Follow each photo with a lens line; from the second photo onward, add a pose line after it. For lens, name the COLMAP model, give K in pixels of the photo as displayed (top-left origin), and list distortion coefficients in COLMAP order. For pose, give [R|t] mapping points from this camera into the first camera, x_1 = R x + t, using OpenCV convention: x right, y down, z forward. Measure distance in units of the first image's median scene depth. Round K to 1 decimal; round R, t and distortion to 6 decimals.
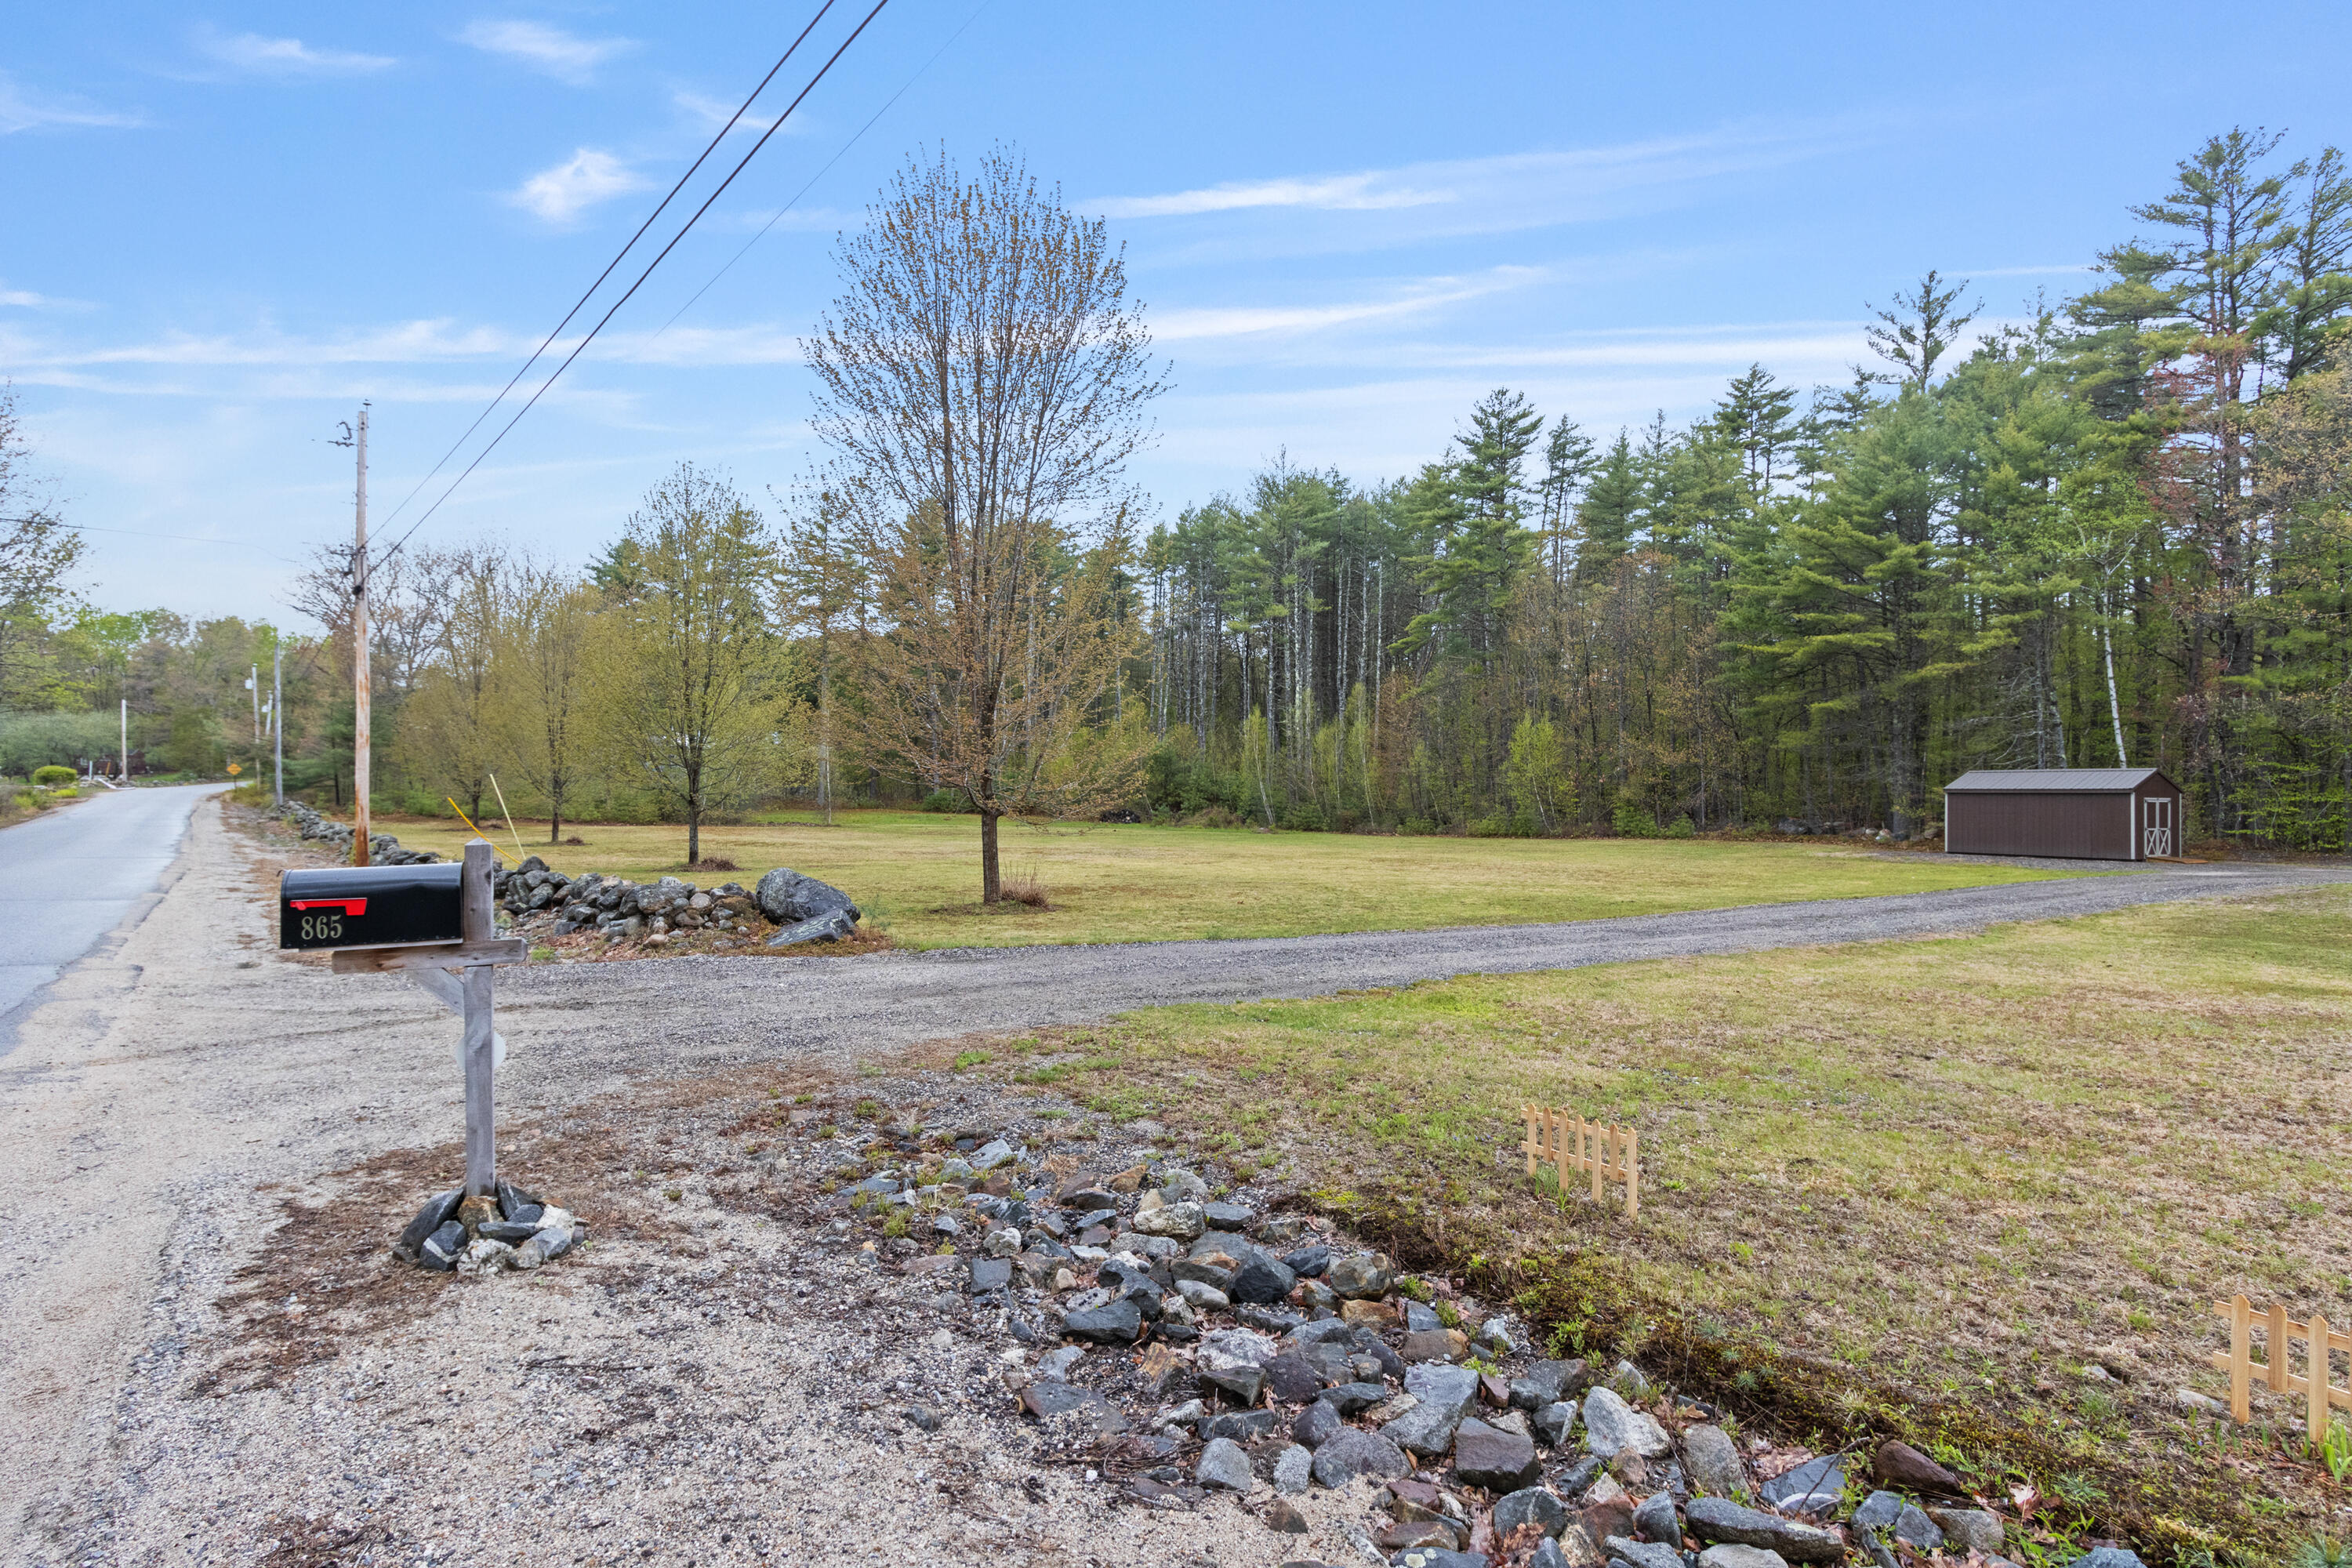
lens RADIAL K [[1273.3, 0, 1167.6], [0, 1273.3, 779.0], [0, 0, 1]] dist [0.001451, -0.001206]
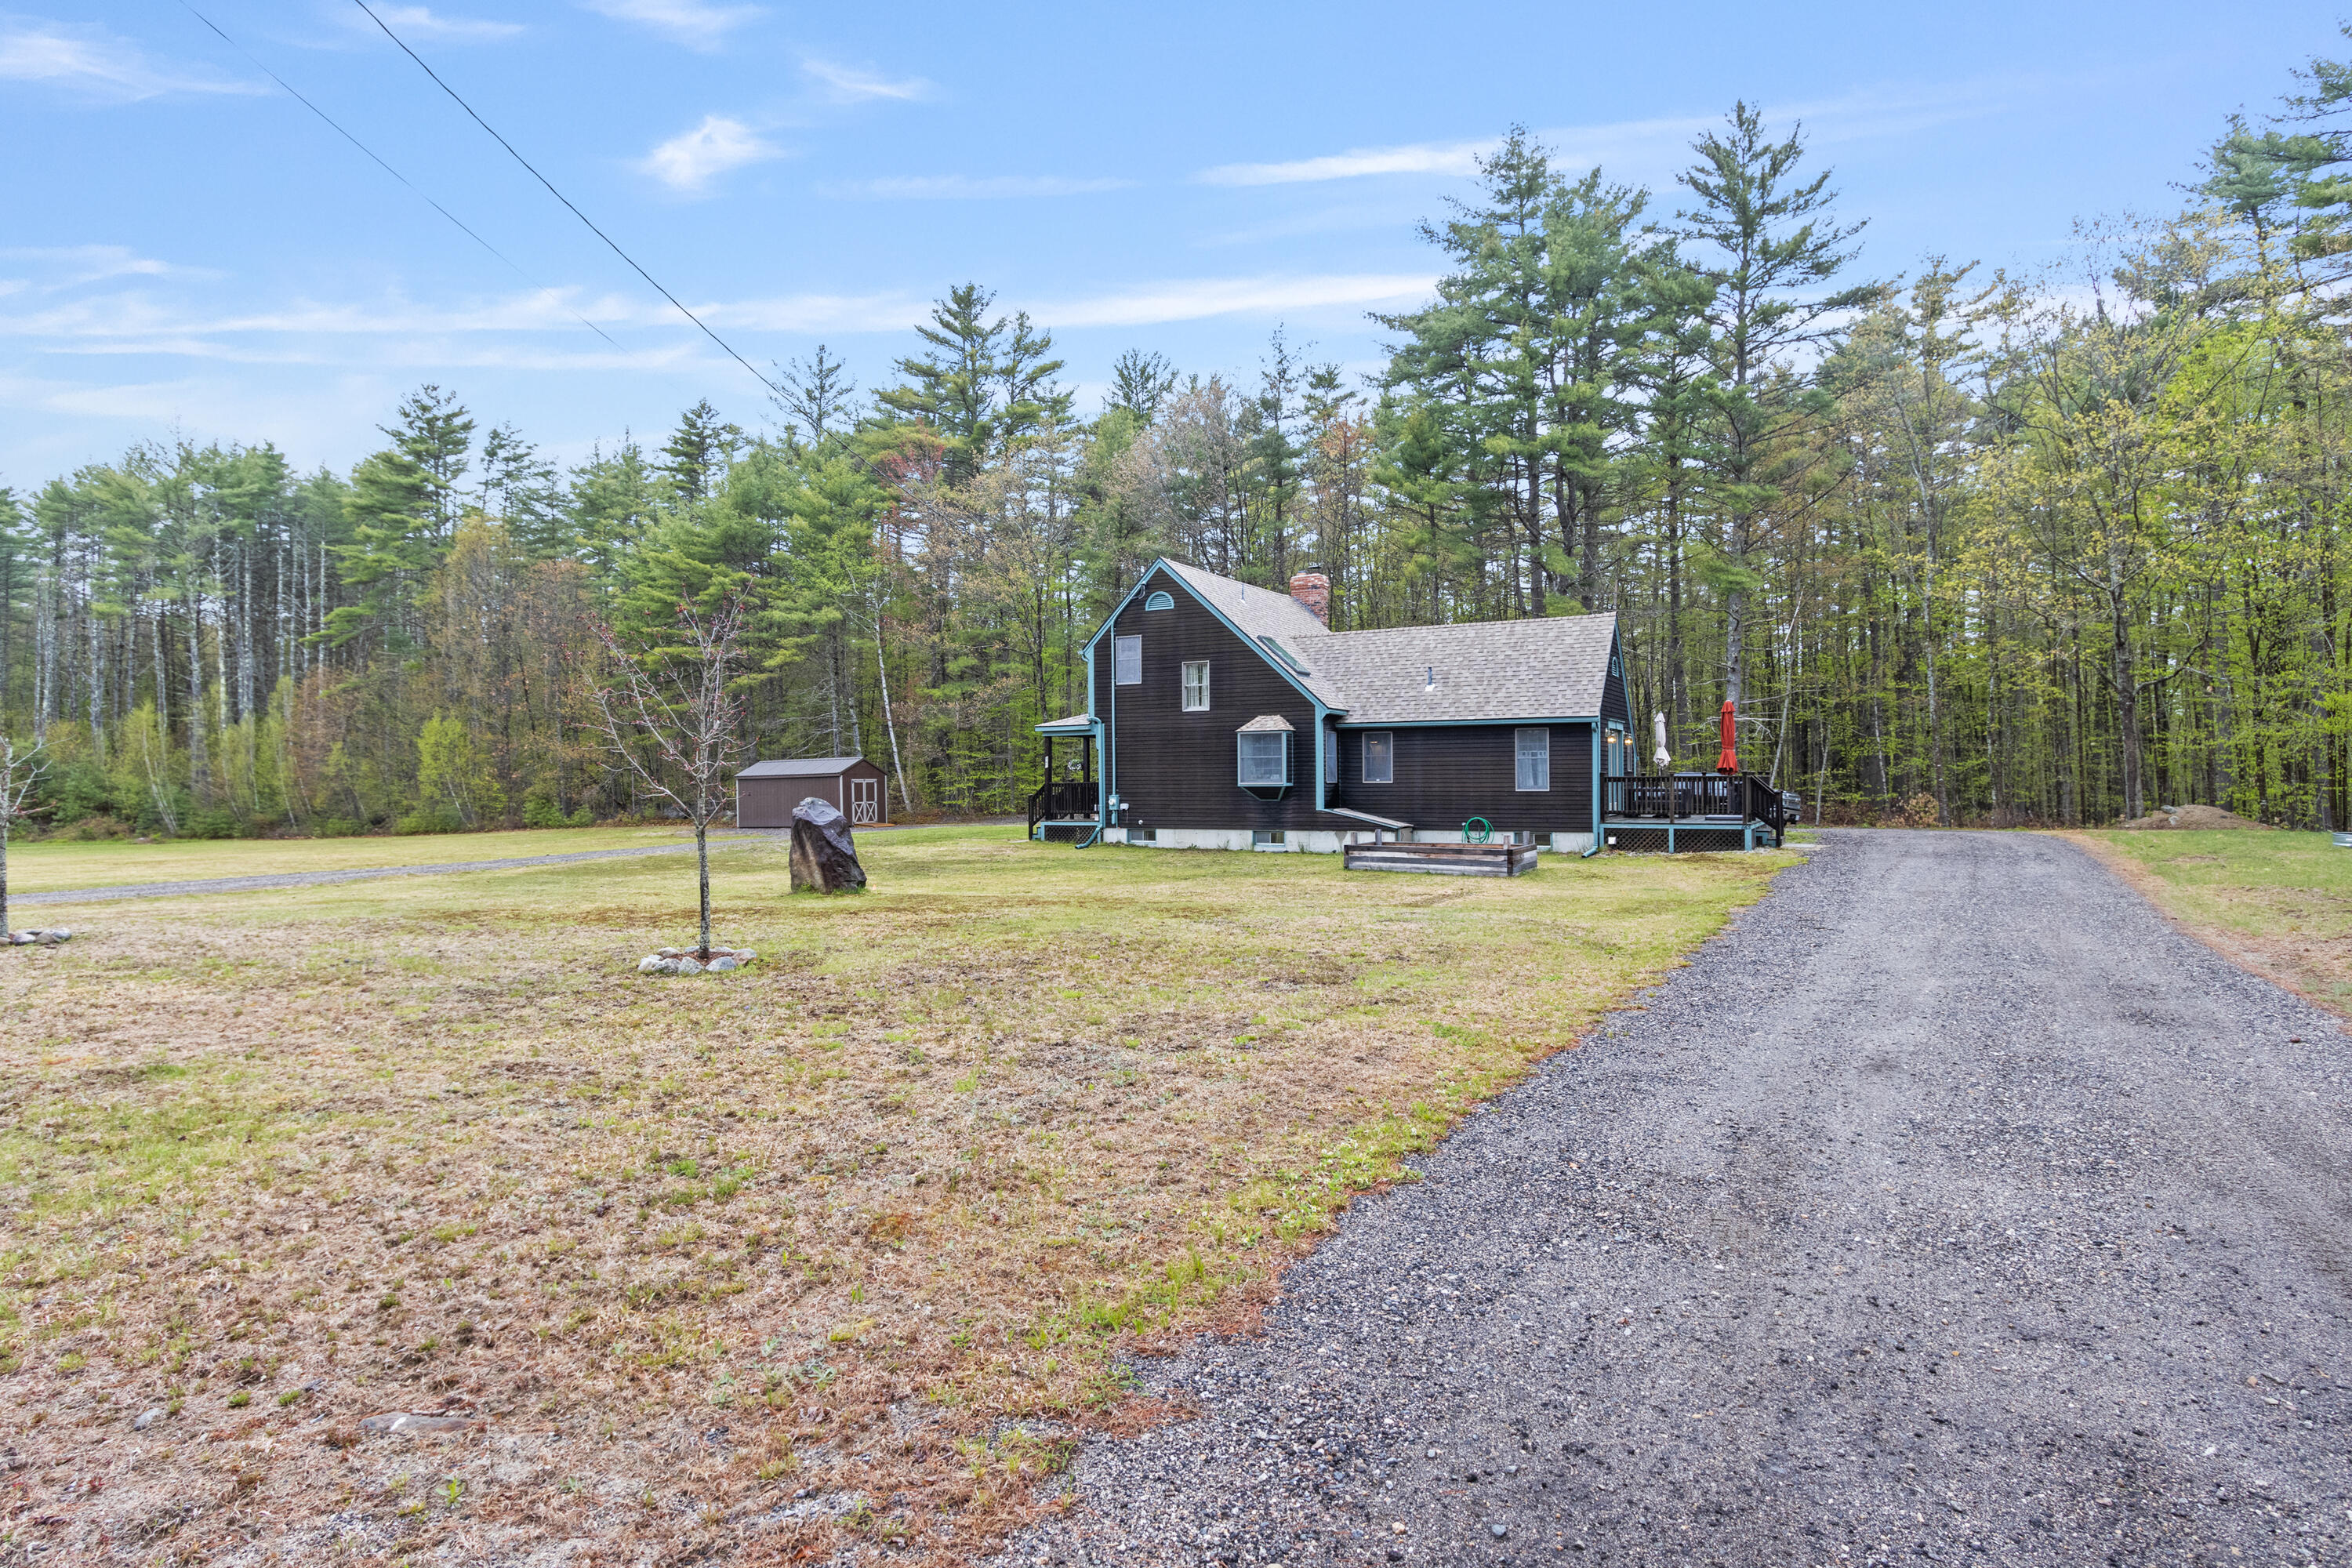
lens RADIAL K [[1275.2, 0, 1167.9], [0, 1275.2, 780.9], [0, 0, 1]] dist [0.009537, 0.001683]
pose [[0.811790, -0.025558, 0.583390, 0.189340], [0.022635, 0.999668, 0.012299, 0.005577], [-0.583511, 0.003221, 0.812099, -0.203986]]
